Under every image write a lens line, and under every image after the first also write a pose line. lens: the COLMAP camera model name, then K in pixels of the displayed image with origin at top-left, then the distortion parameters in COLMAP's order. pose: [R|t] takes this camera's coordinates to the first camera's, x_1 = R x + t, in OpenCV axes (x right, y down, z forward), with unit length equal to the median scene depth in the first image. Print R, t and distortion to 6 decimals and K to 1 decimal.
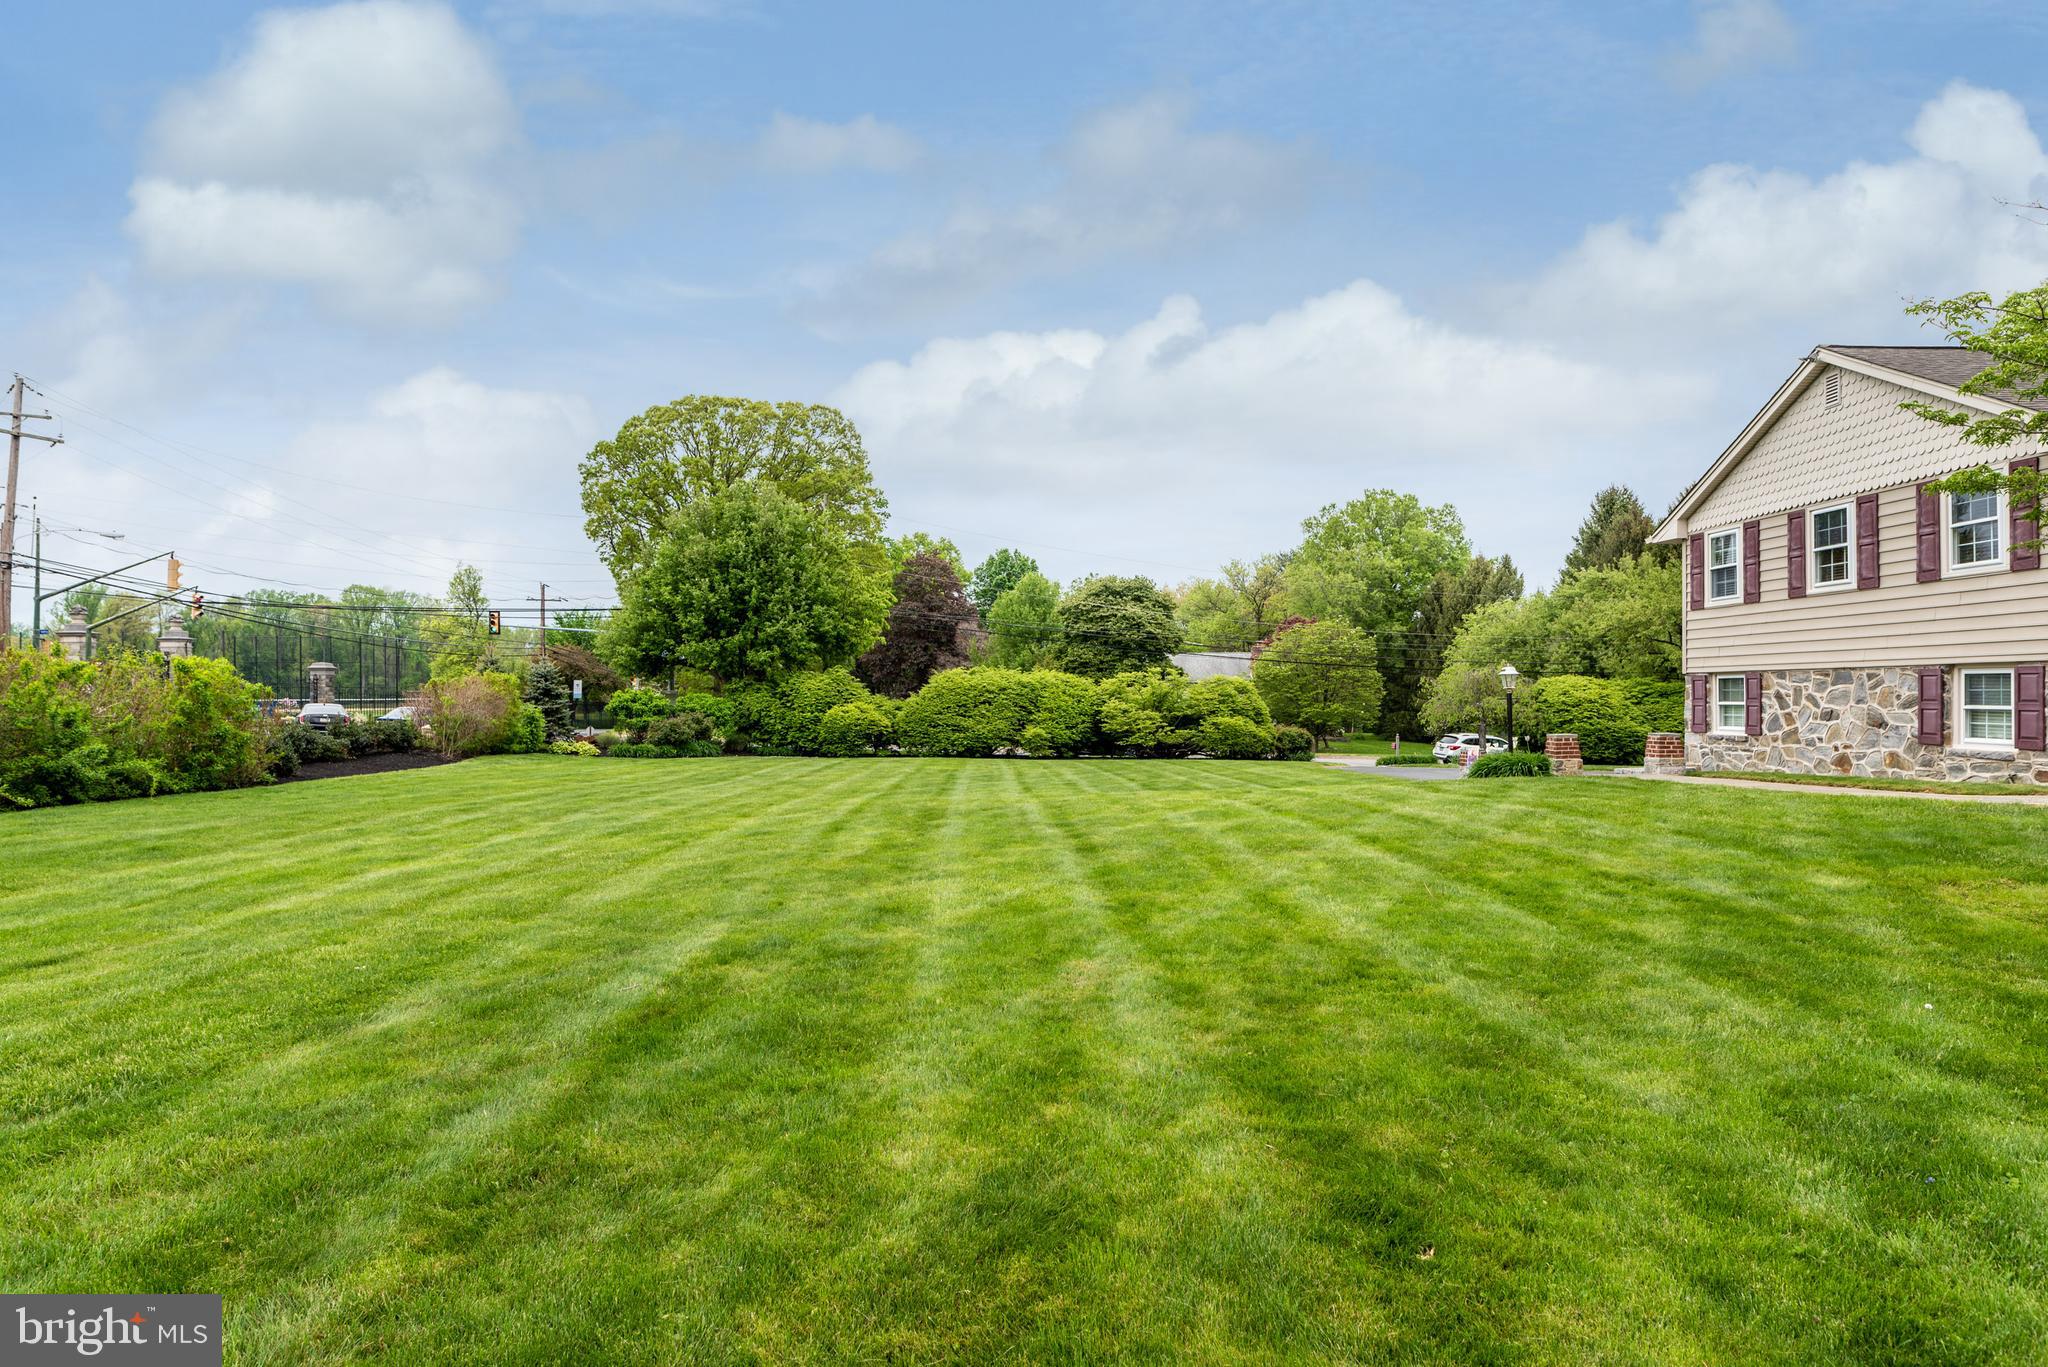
lens RADIAL K [[1174.7, 0, 1022.3], [0, 1174.7, 693.9], [0, 0, 1]] dist [-0.001207, 0.000465]
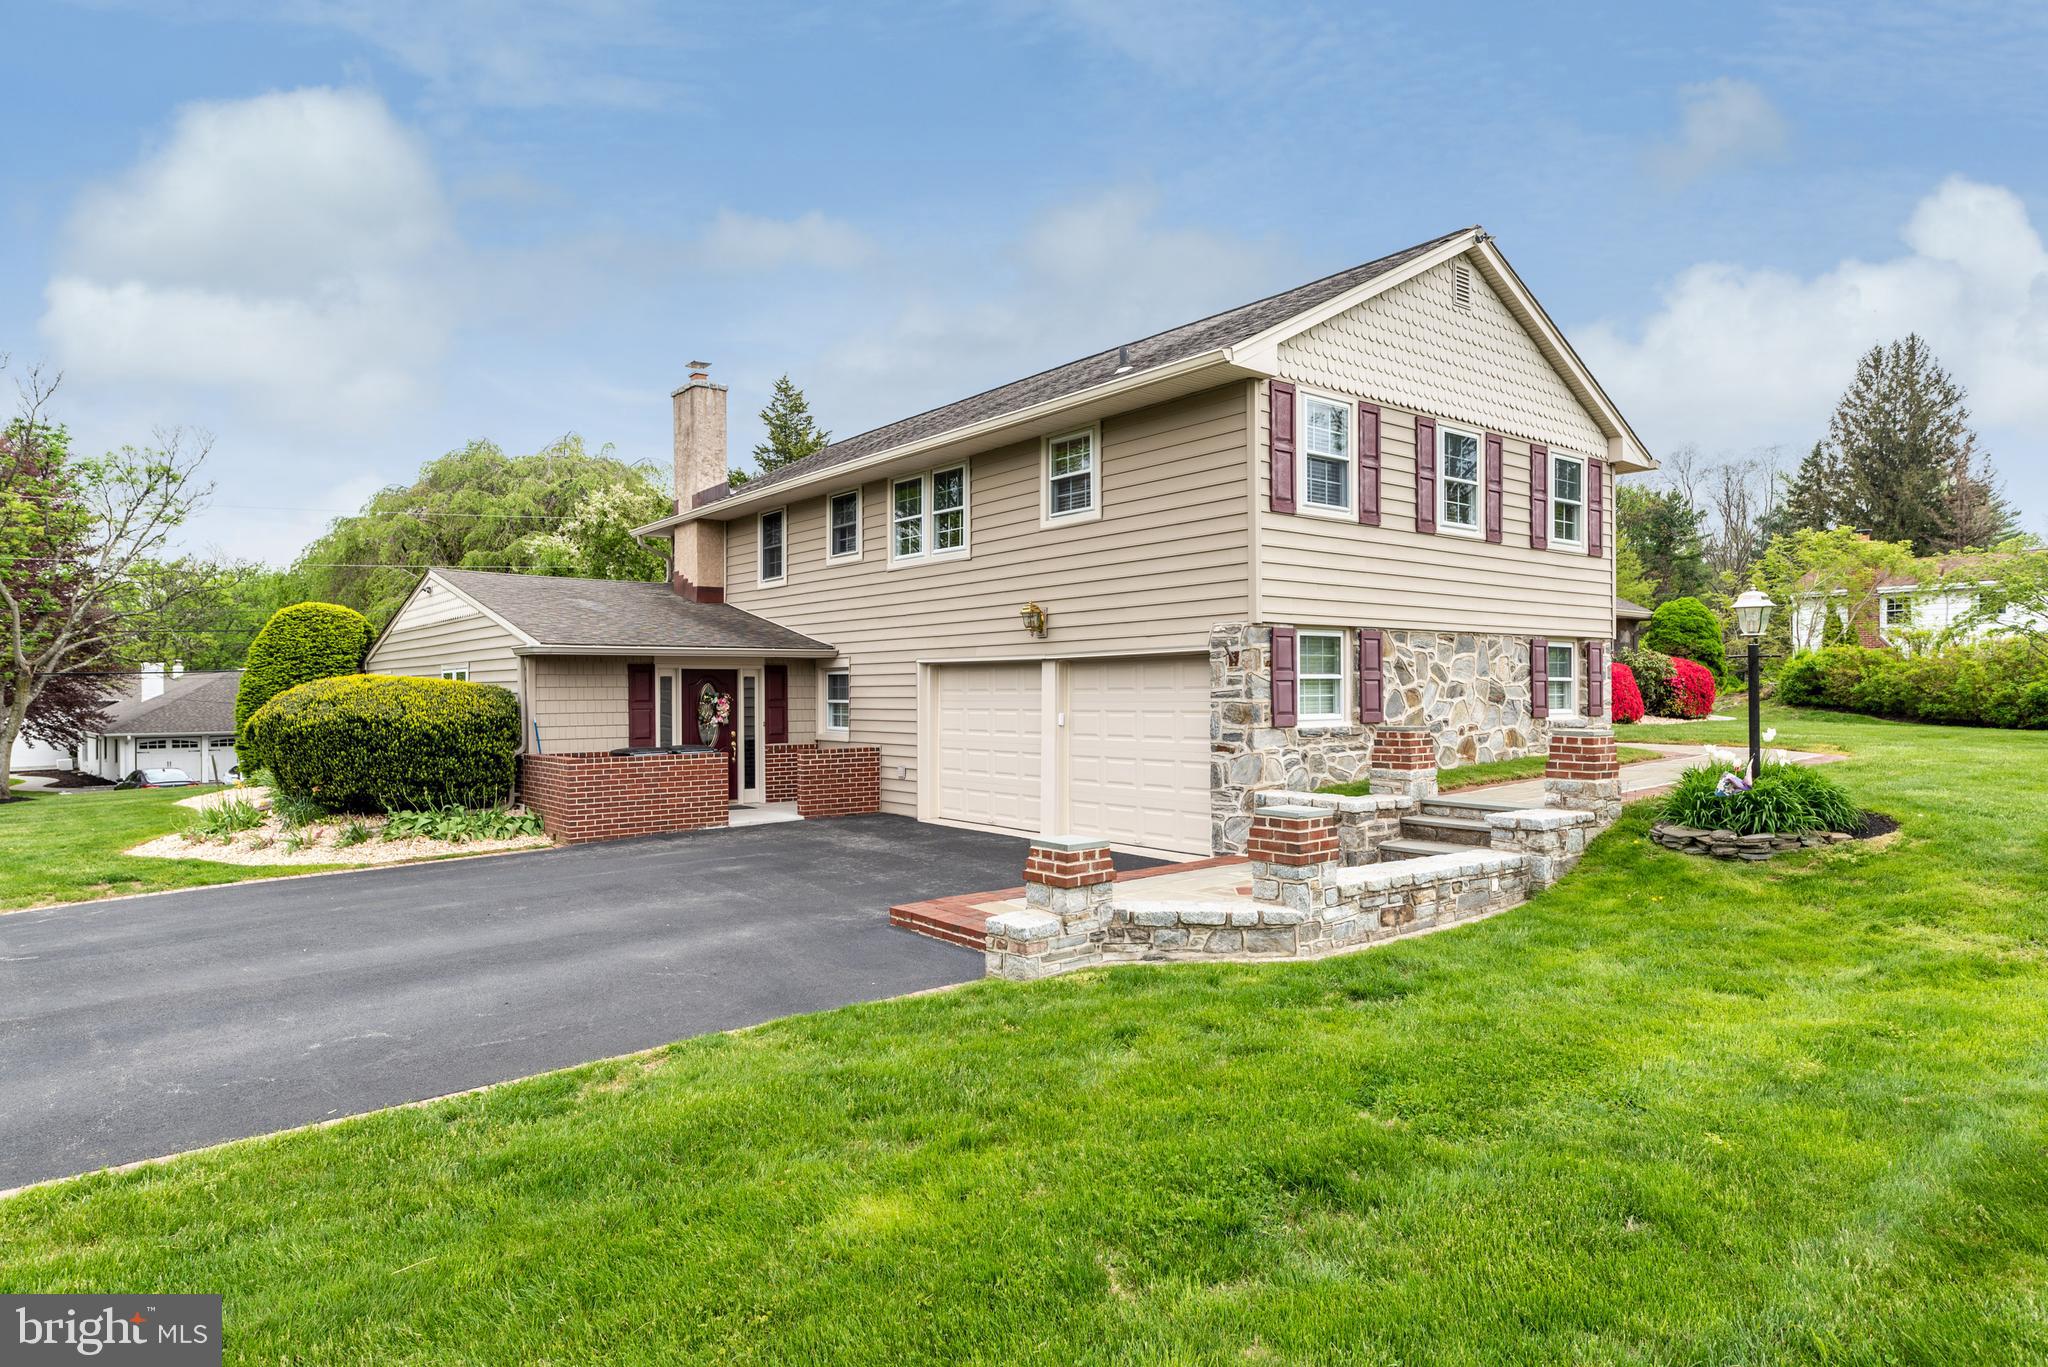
lens RADIAL K [[1174.7, 0, 1022.3], [0, 1174.7, 693.9], [0, 0, 1]] dist [-0.001207, 0.000465]
pose [[-0.597946, 0.009878, 0.801475, 0.215385], [0.009928, 0.999939, -0.004917, 0.020383], [-0.801475, 0.005017, -0.598008, 1.629138]]
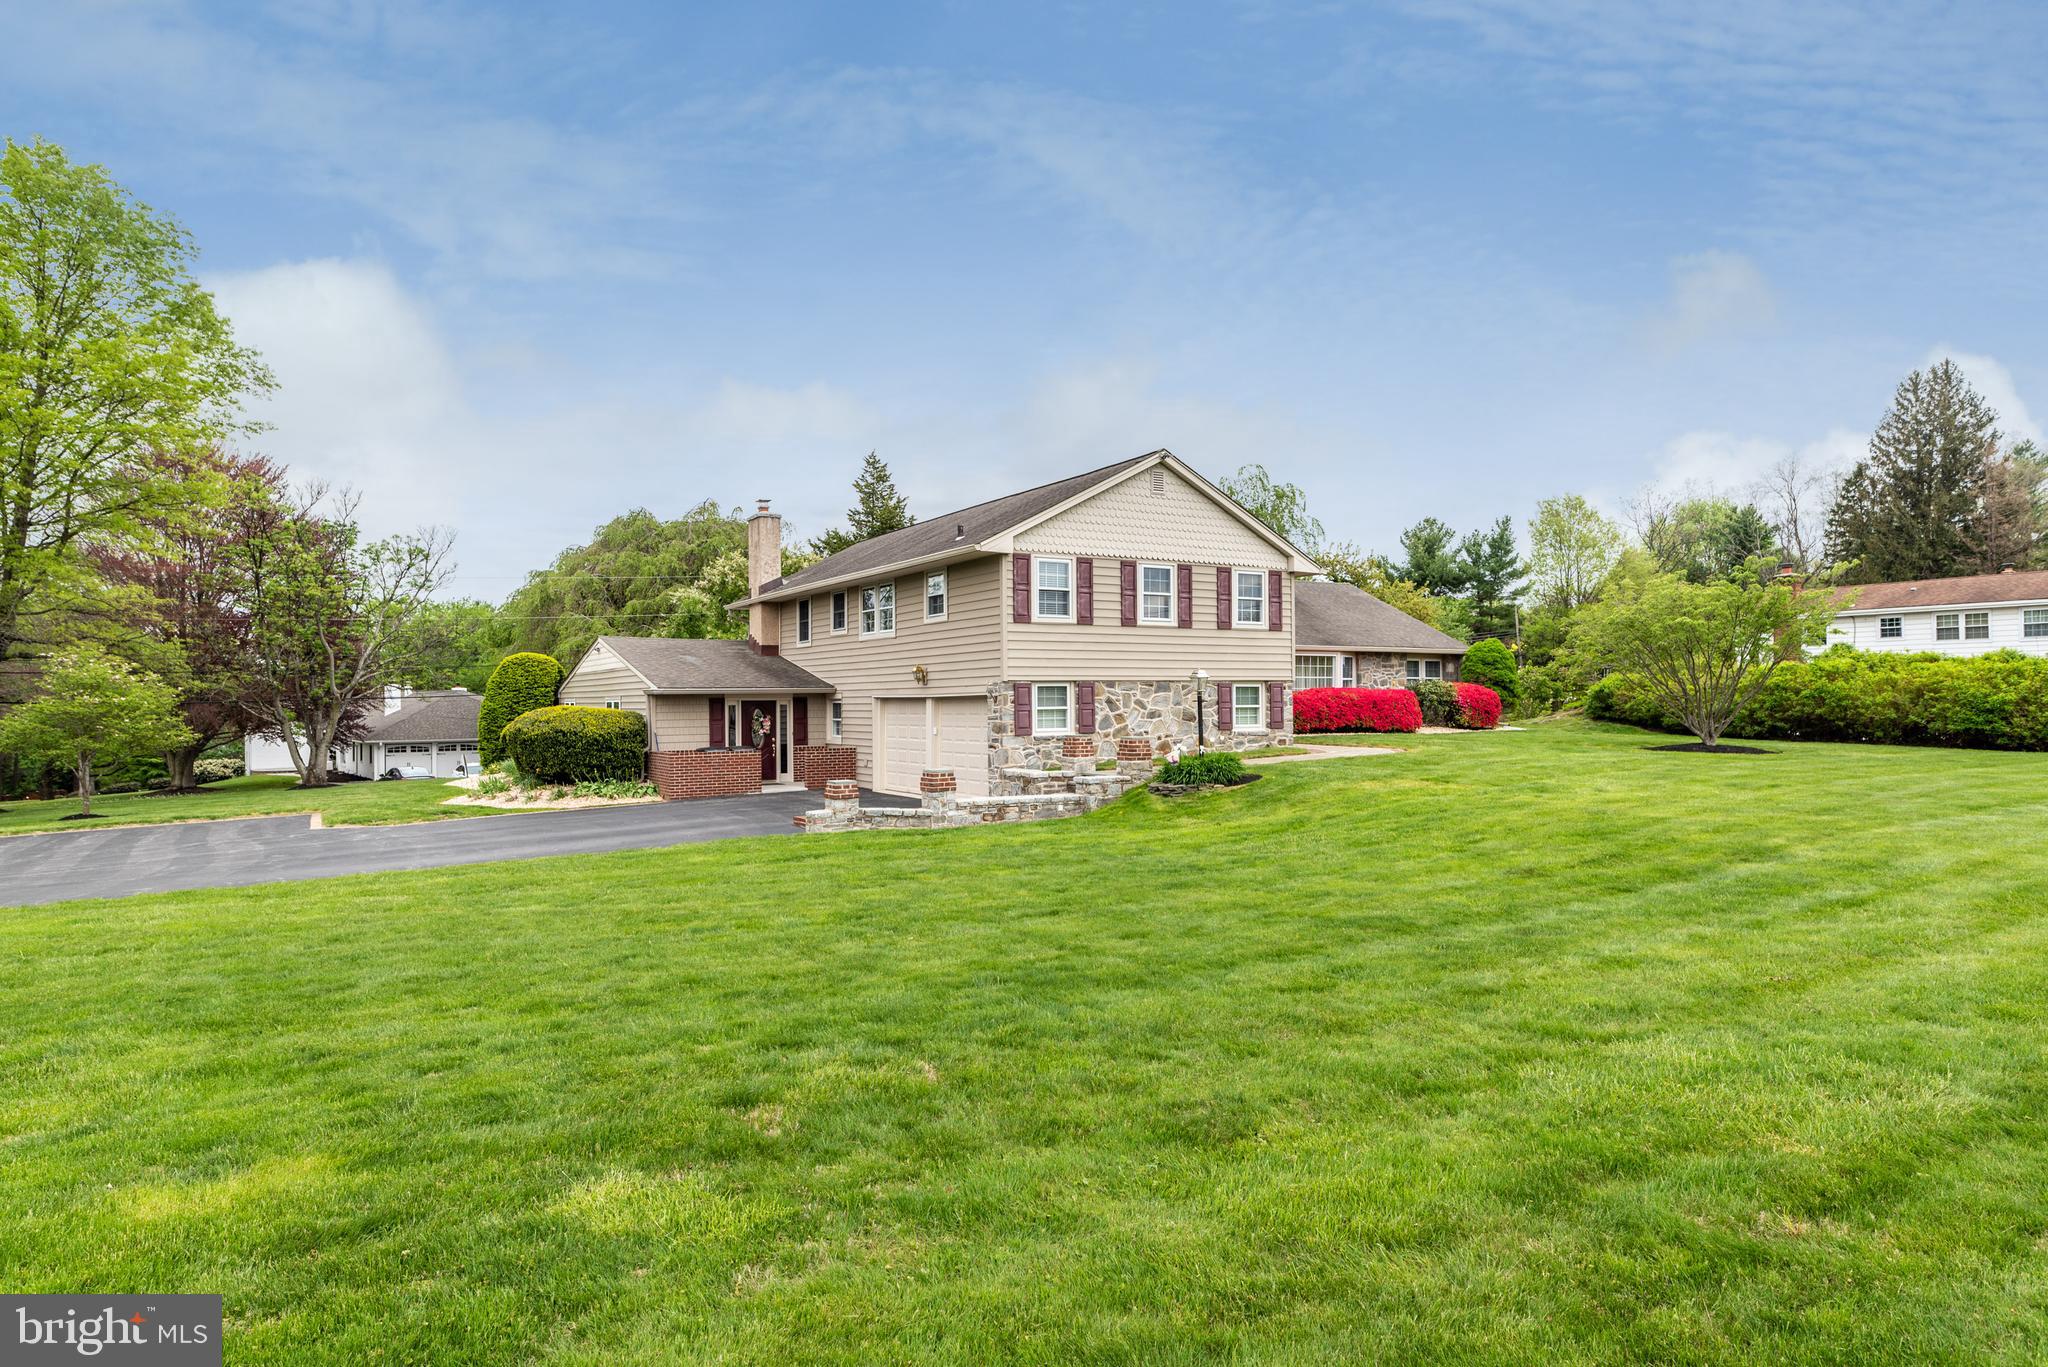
lens RADIAL K [[1174.7, 0, 1022.3], [0, 1174.7, 693.9], [0, 0, 1]] dist [-0.001207, 0.000465]
pose [[-0.493230, 0.018498, 0.869702, -0.421085], [0.012851, 0.999820, -0.013978, 0.010785], [-0.869804, 0.004282, -0.493379, 1.733314]]
